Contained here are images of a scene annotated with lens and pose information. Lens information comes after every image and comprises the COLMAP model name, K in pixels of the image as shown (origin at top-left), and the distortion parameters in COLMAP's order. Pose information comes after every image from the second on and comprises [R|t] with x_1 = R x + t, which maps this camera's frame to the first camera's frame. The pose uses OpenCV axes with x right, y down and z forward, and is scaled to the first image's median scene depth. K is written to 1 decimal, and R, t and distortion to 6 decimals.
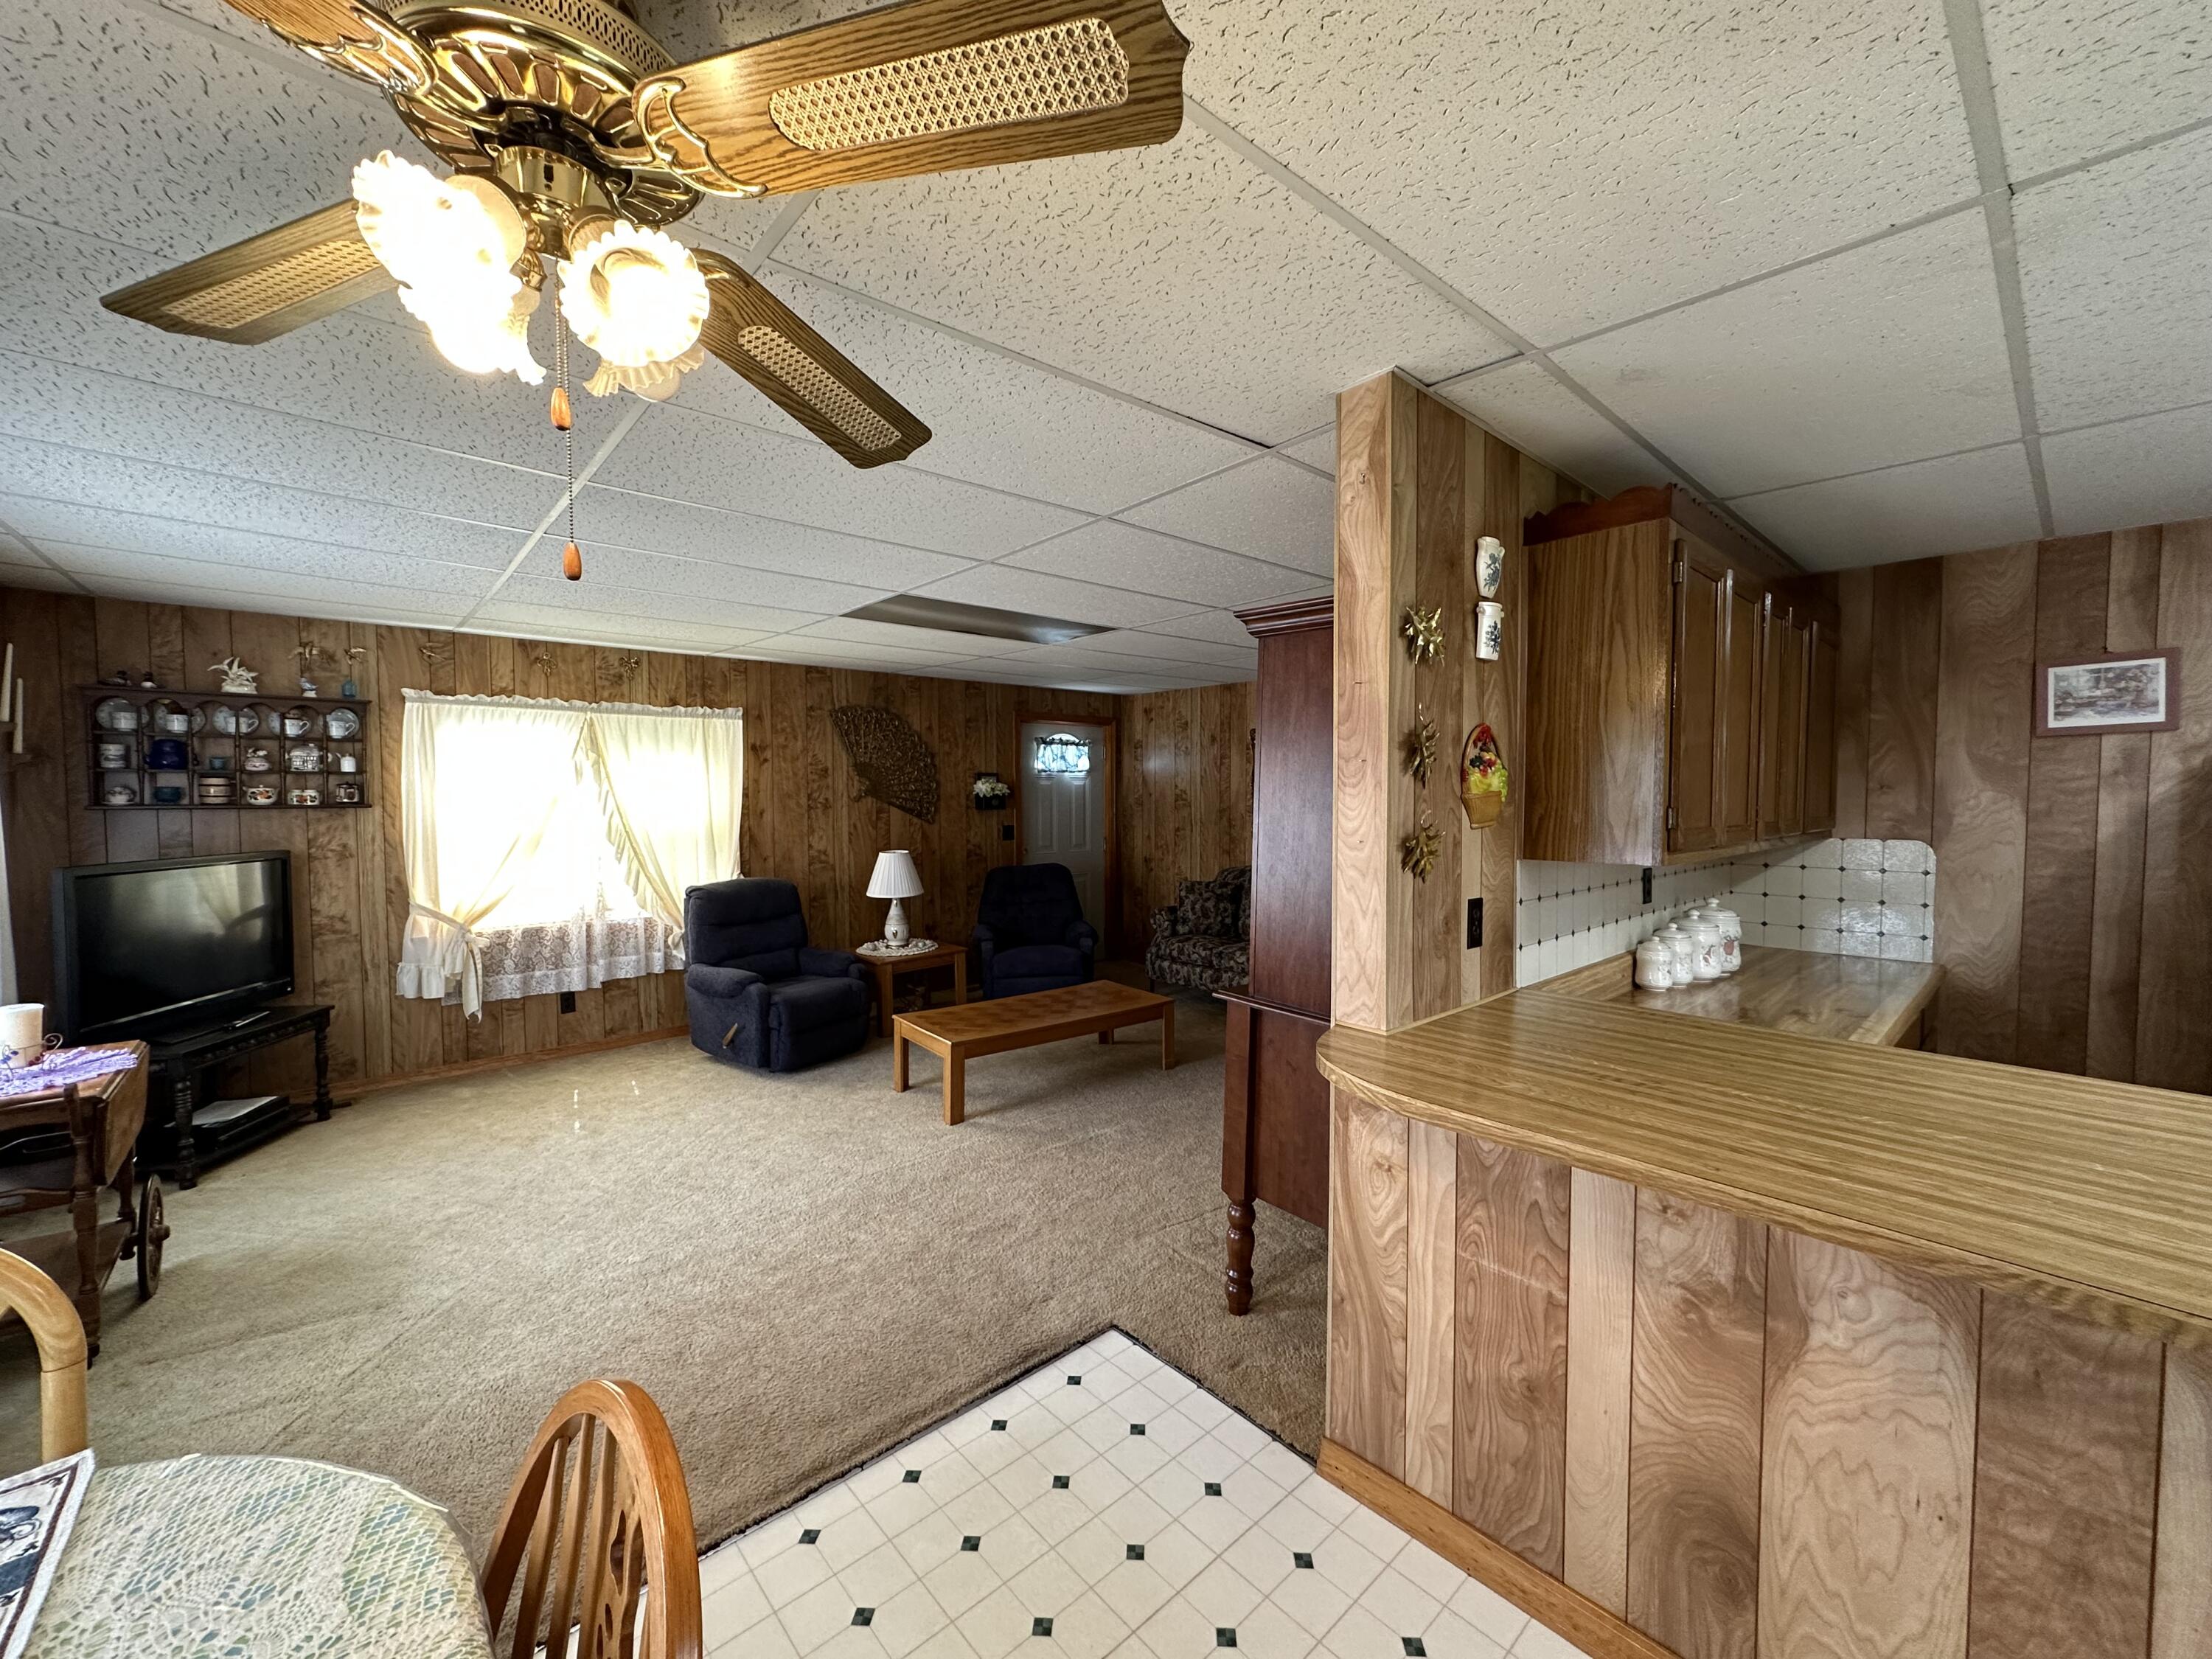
lens RADIAL K [[876.2, 0, 1106.0], [0, 876.2, 829.5], [0, 0, 1]] dist [-0.002749, -0.000011]
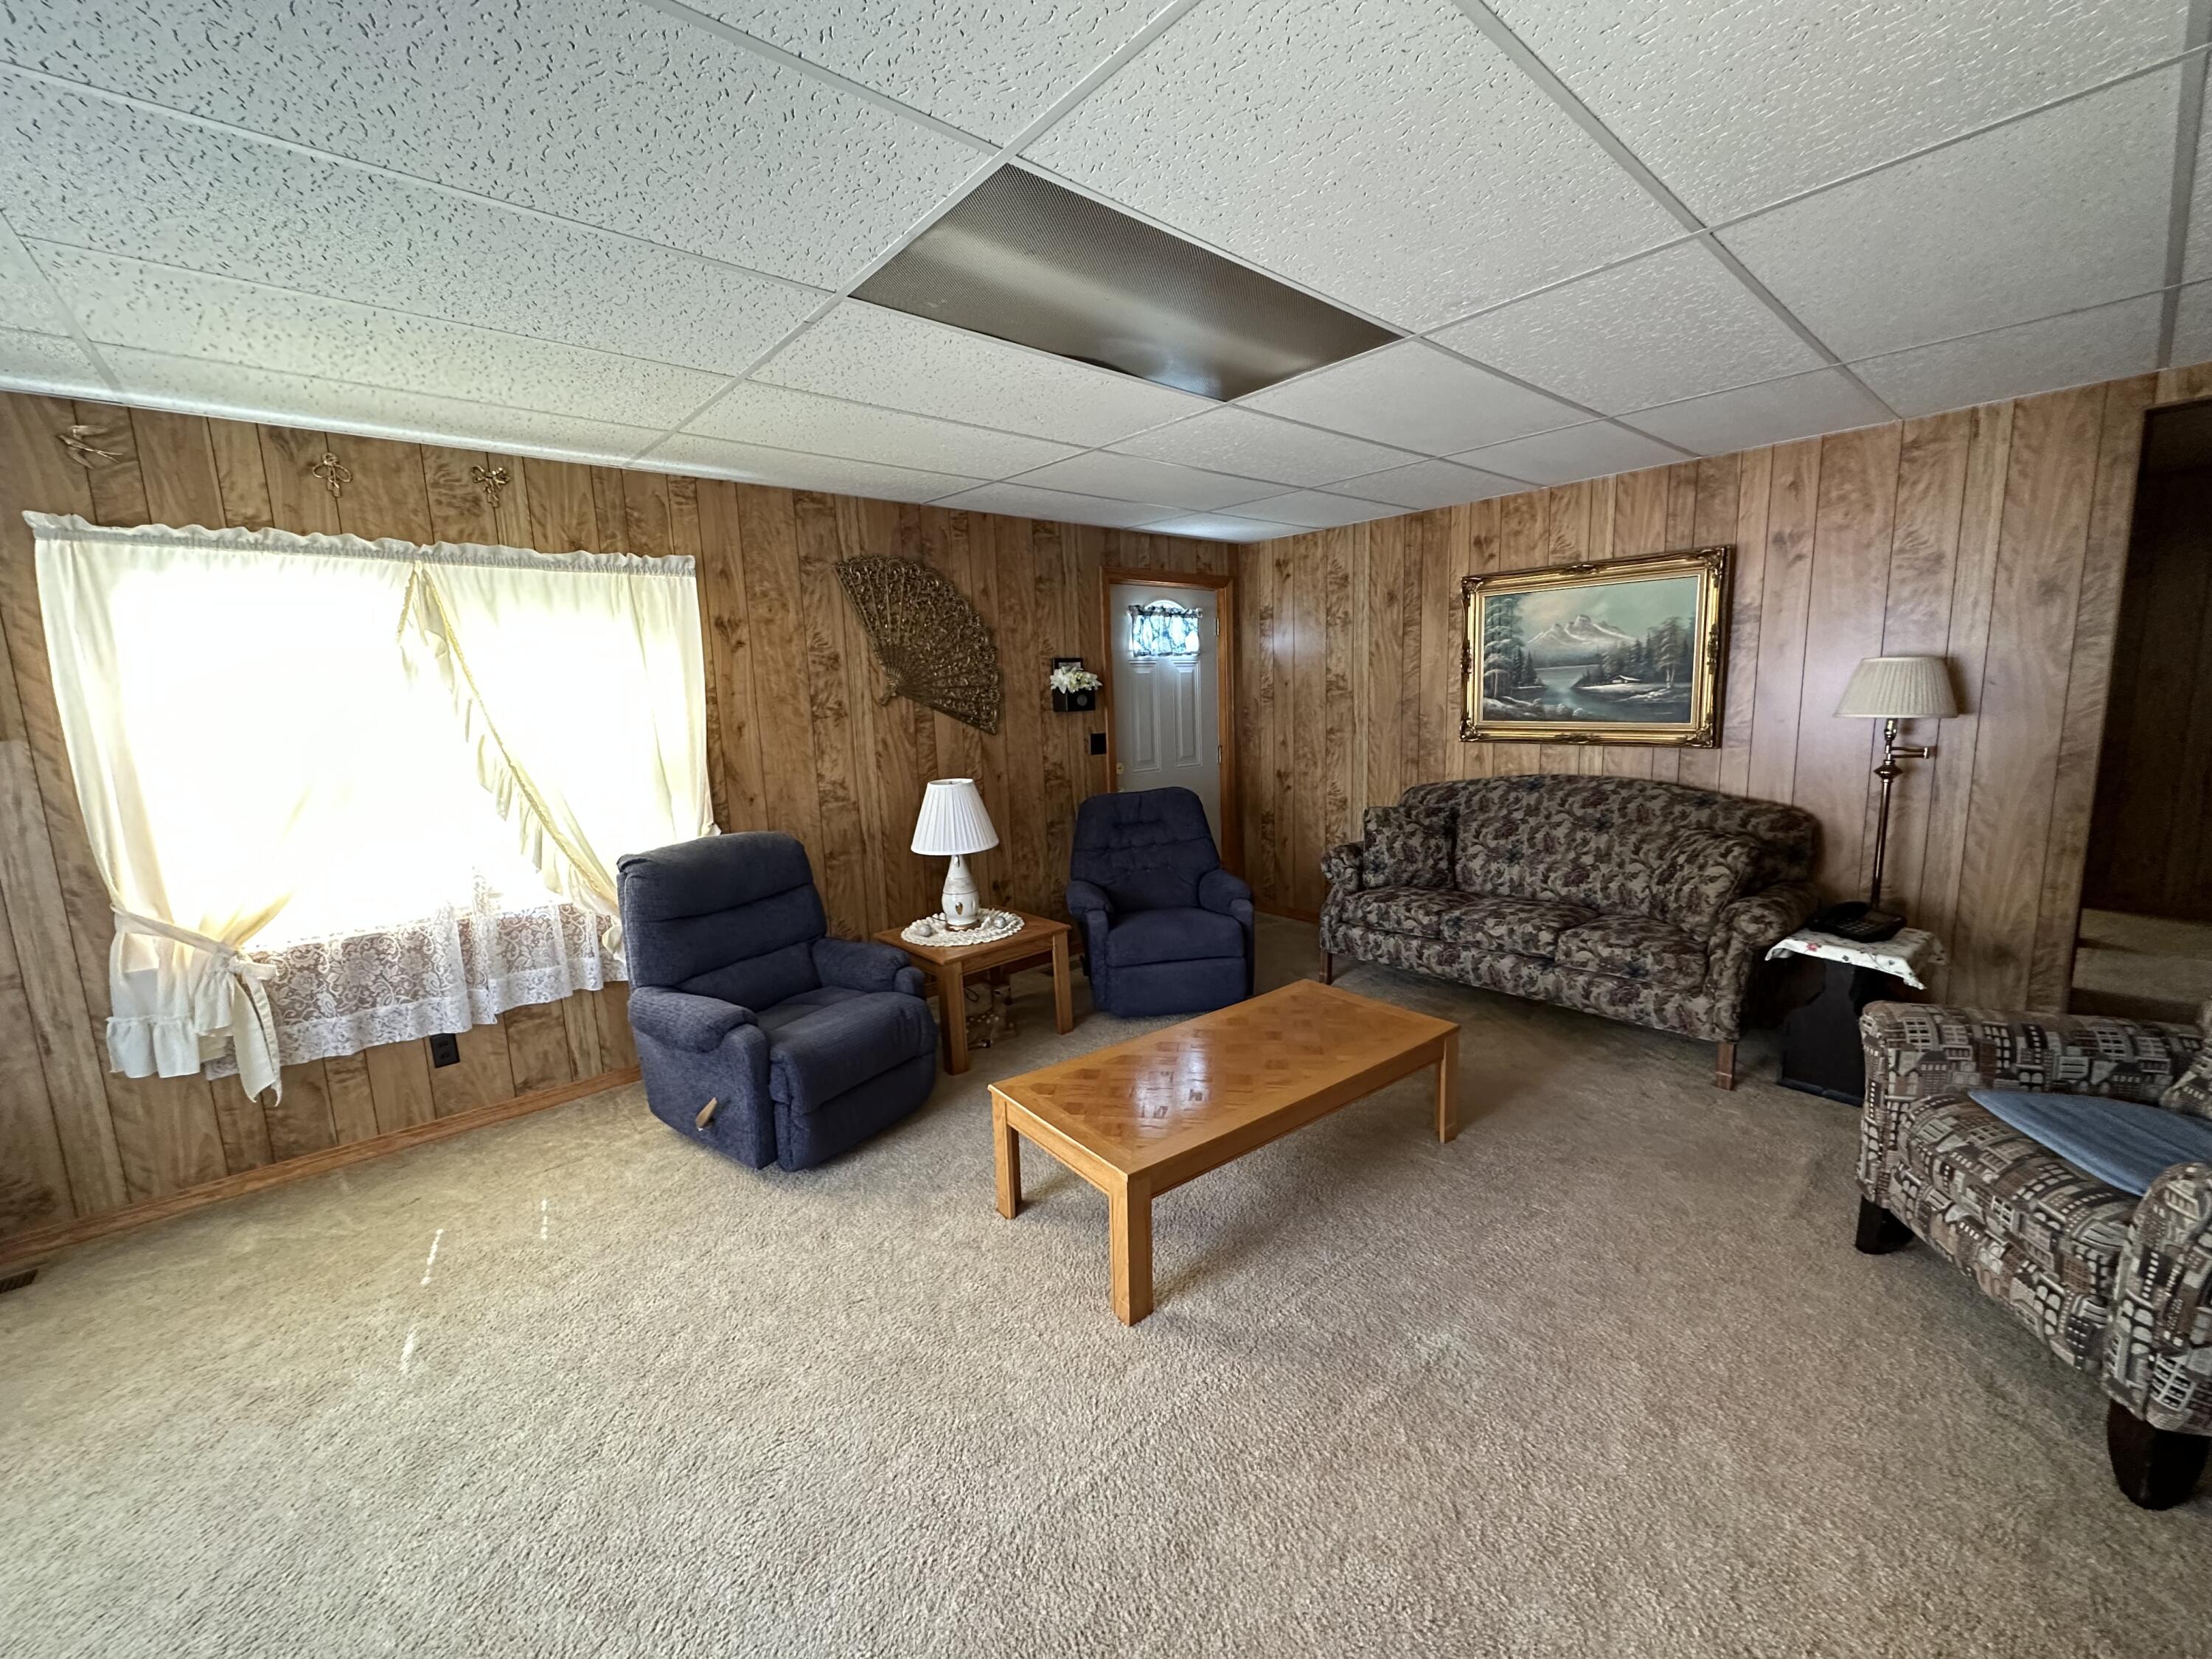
lens RADIAL K [[876.2, 0, 1106.0], [0, 876.2, 829.5], [0, 0, 1]] dist [-0.002749, -0.000011]
pose [[0.999422, -0.032156, -0.010993, -0.130908], [0.033177, 0.993299, 0.110711, -0.007479], [0.007360, -0.111012, 0.993792, 0.385045]]
